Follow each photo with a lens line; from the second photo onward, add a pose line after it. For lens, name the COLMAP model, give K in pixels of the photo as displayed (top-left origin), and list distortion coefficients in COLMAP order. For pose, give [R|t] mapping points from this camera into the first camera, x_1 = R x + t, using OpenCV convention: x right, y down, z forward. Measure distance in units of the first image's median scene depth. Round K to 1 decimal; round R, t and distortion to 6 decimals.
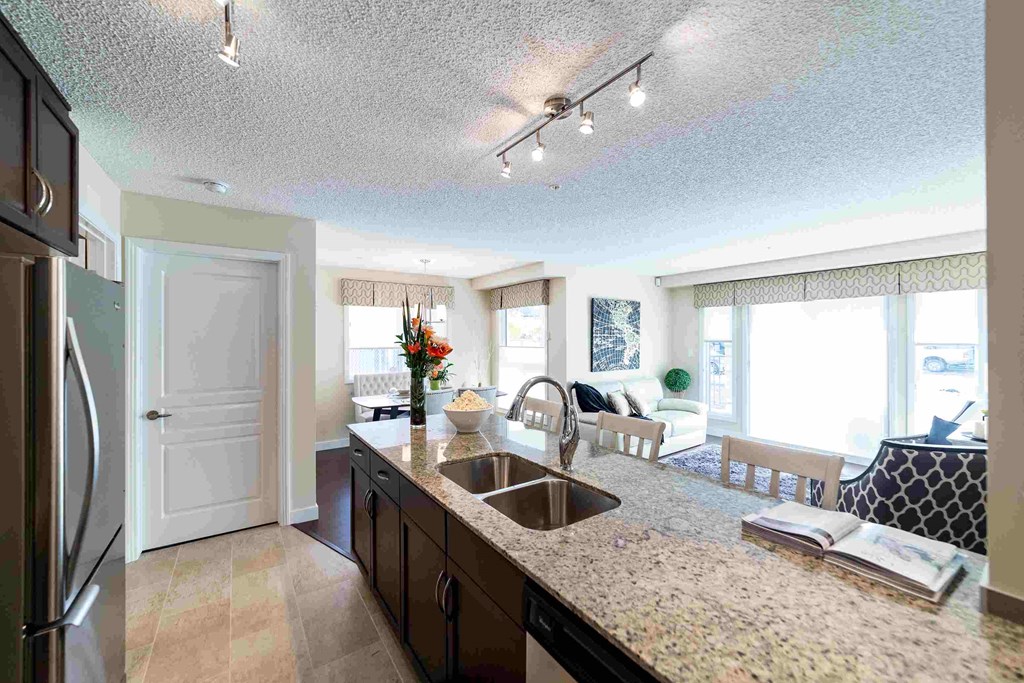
lens RADIAL K [[398.7, 0, 508.8], [0, 398.7, 338.9], [0, 0, 1]] dist [-0.017800, 0.005561]
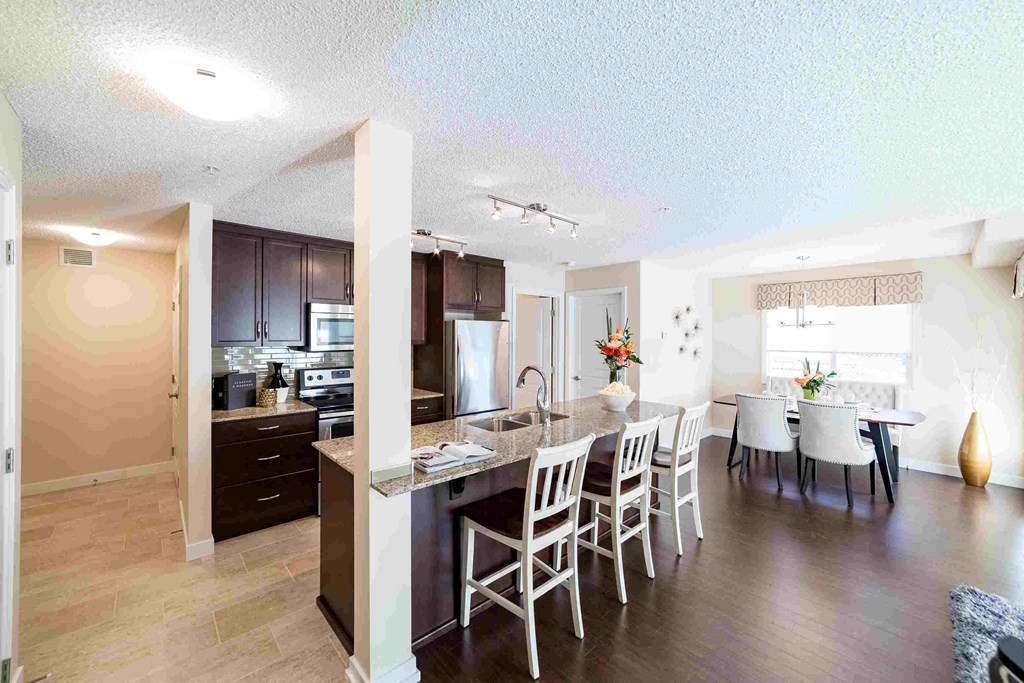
lens RADIAL K [[398.7, 0, 512.0], [0, 398.7, 337.6], [0, 0, 1]] dist [-0.017800, 0.005561]
pose [[0.135805, 0.007316, -0.990709, 1.842545], [-0.006657, 0.999957, 0.006472, -0.042040], [0.990713, 0.005716, 0.135848, 0.692444]]
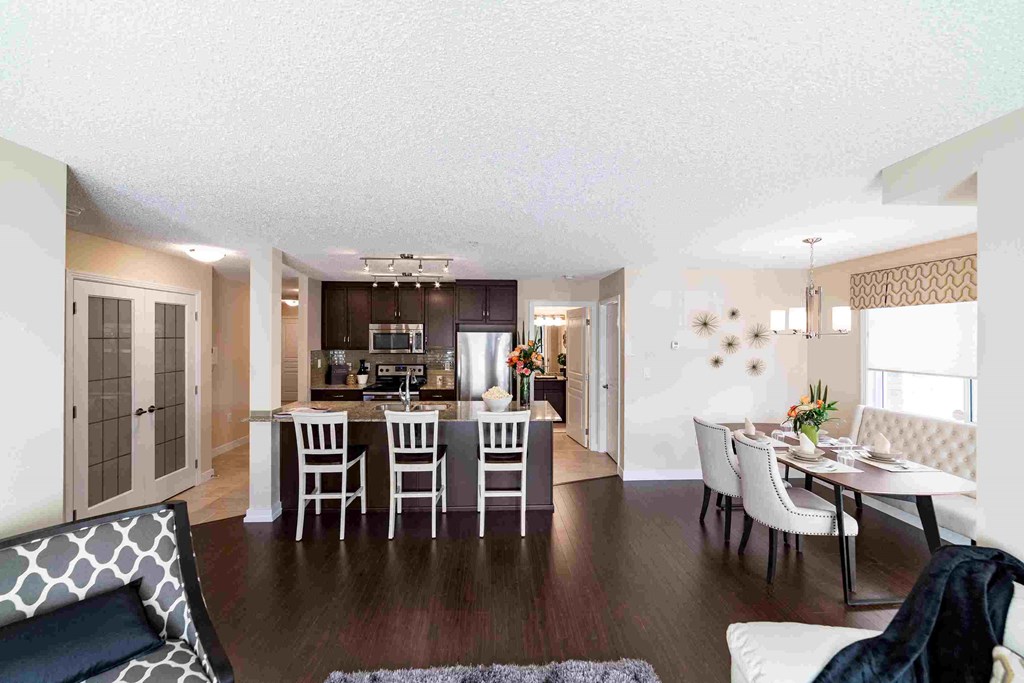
lens RADIAL K [[394.9, 0, 506.2], [0, 394.9, 336.1], [0, 0, 1]] dist [-0.018588, -0.000461]
pose [[-0.533986, -0.001173, -0.845493, 1.870428], [-0.004471, 0.999989, 0.001437, -0.113276], [0.845482, 0.004548, -0.533985, 2.856920]]
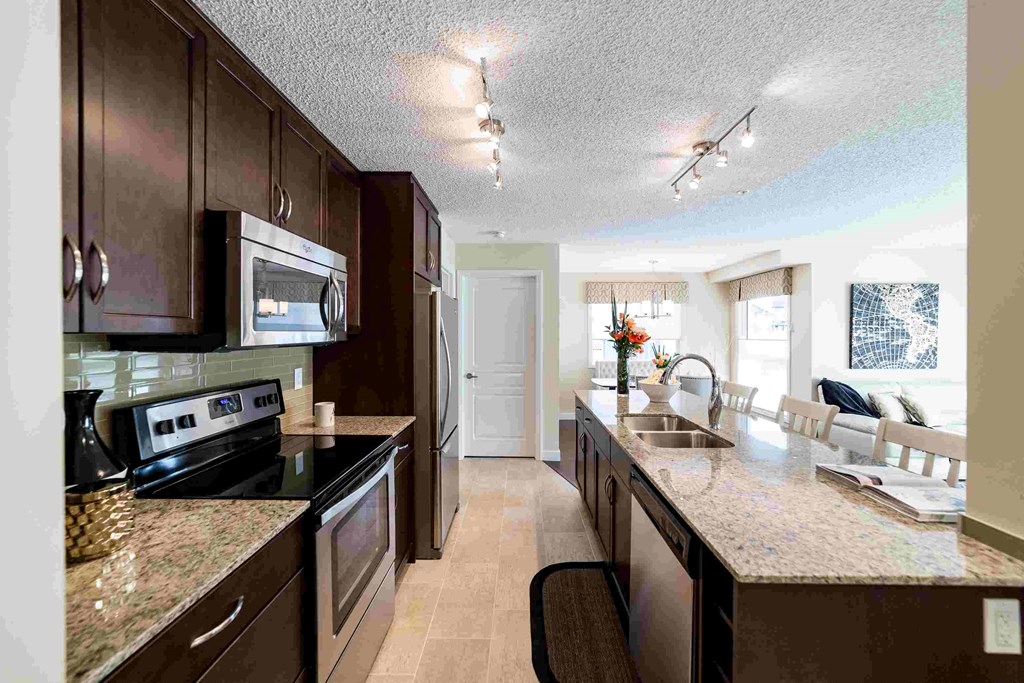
lens RADIAL K [[398.7, 0, 511.7], [0, 398.7, 336.1], [0, 0, 1]] dist [-0.017800, 0.005561]
pose [[0.809693, 0.005394, -0.586829, 0.389947], [-0.002148, 0.999978, 0.006228, 0.026713], [0.586850, -0.003782, 0.809687, -0.439460]]
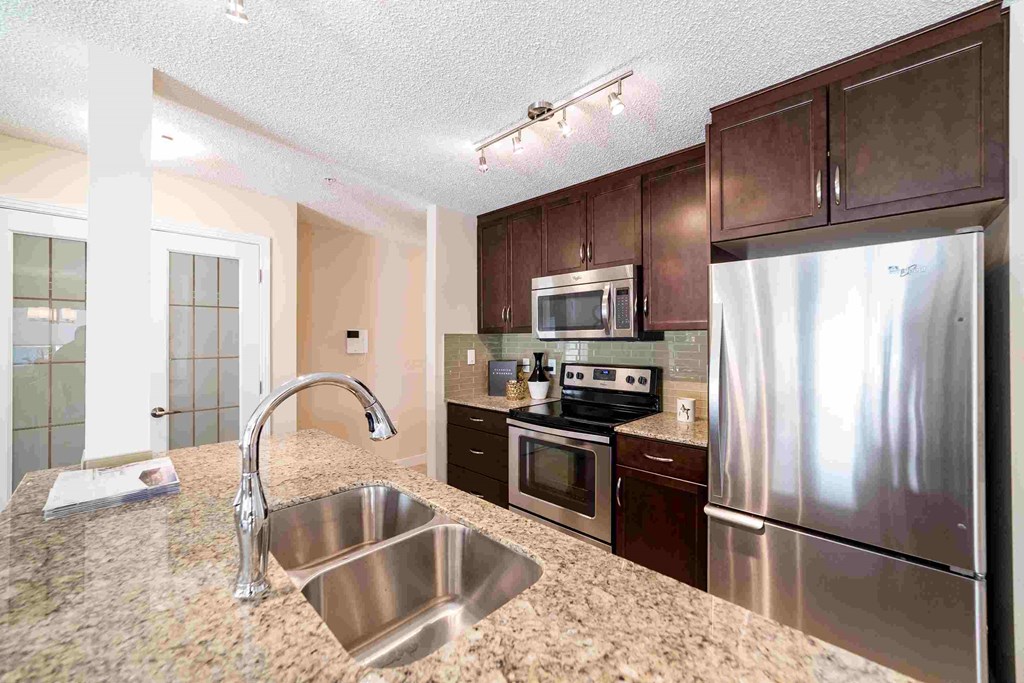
lens RADIAL K [[398.7, 0, 512.0], [0, 398.7, 338.3], [0, 0, 1]] dist [-0.017800, 0.005561]
pose [[-0.980693, 0.004263, -0.195507, -0.063463], [0.003886, 0.999990, 0.002309, 0.047654], [0.195514, 0.001505, -0.980700, 1.609539]]
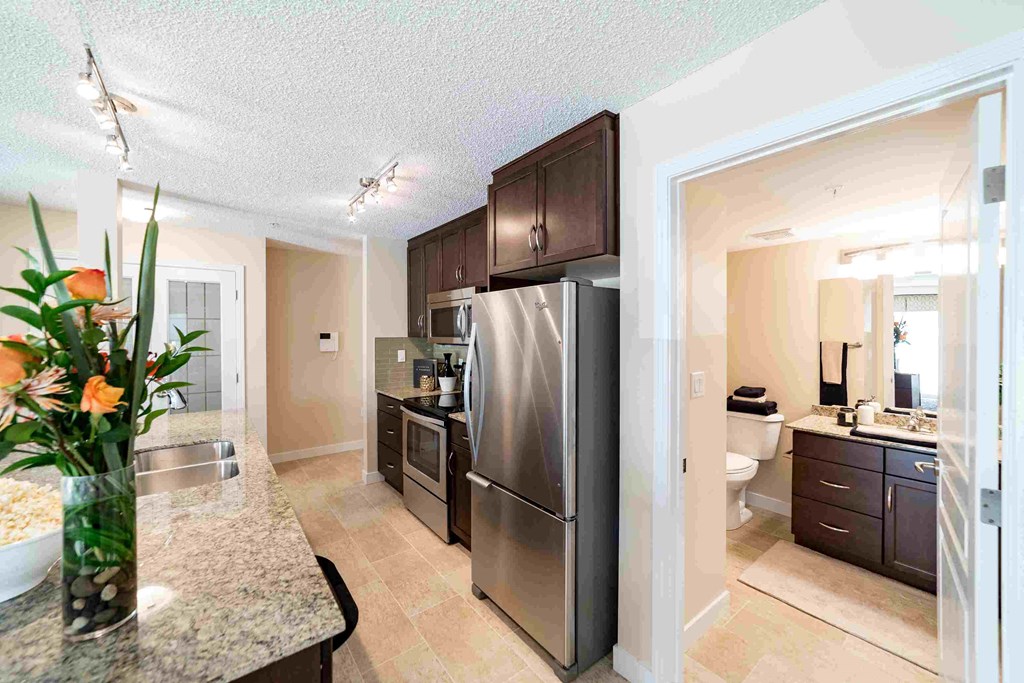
lens RADIAL K [[398.7, 0, 509.4], [0, 398.7, 334.5], [0, 0, 1]] dist [-0.017800, 0.005561]
pose [[-0.998771, 0.003199, -0.049465, -0.840317], [0.002728, 0.999950, 0.009570, -0.012127], [0.049493, 0.009423, -0.998730, 2.110425]]
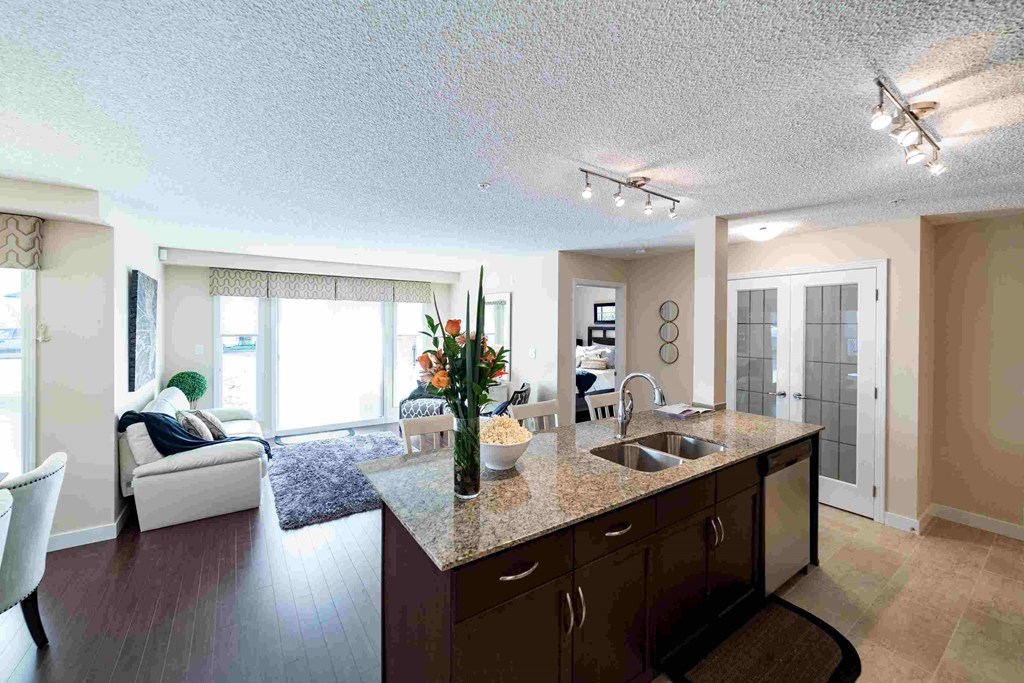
lens RADIAL K [[398.7, 0, 508.9], [0, 398.7, 326.8], [0, 0, 1]] dist [-0.017800, 0.005561]
pose [[0.007605, -0.005351, 0.999957, -1.350429], [-0.004441, 0.999976, 0.005384, -0.074332], [-0.999961, -0.004482, 0.007581, 1.496278]]
